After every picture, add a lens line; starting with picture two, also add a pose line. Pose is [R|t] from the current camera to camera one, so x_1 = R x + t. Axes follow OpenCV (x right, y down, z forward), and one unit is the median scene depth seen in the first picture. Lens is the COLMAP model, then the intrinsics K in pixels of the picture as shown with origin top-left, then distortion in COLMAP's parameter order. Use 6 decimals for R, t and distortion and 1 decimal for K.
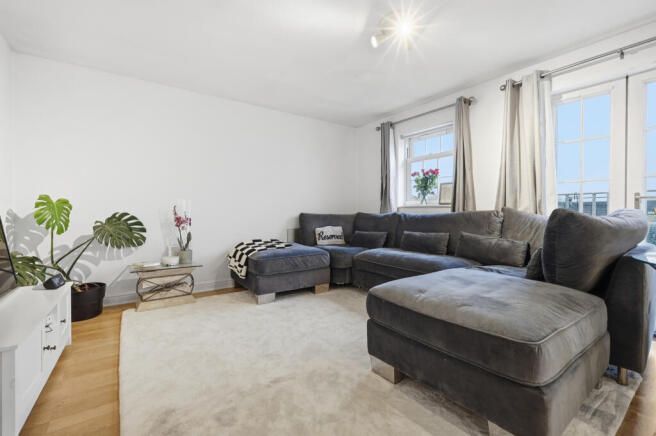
lens RADIAL K [[292.7, 0, 328.3], [0, 292.7, 210.4], [0, 0, 1]] dist [0.002397, 0.000183]
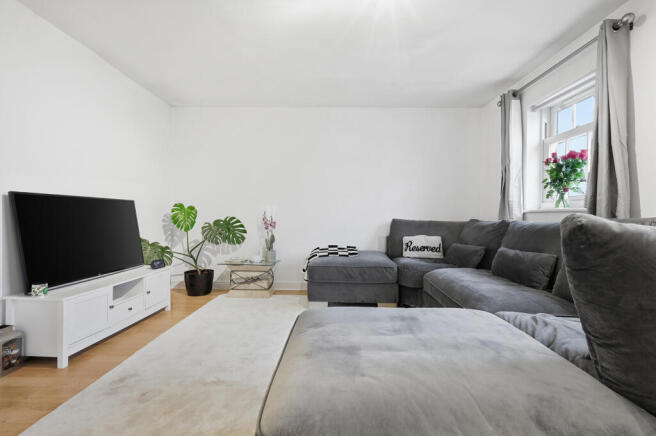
lens RADIAL K [[303.1, 0, 328.0], [0, 303.1, 218.0], [0, 0, 1]] dist [-0.001547, -0.000841]
pose [[0.800590, 0.010783, -0.599115, 0.379075], [-0.006571, 0.999936, 0.009217, -0.000794], [0.599176, -0.003442, 0.800610, 0.197503]]
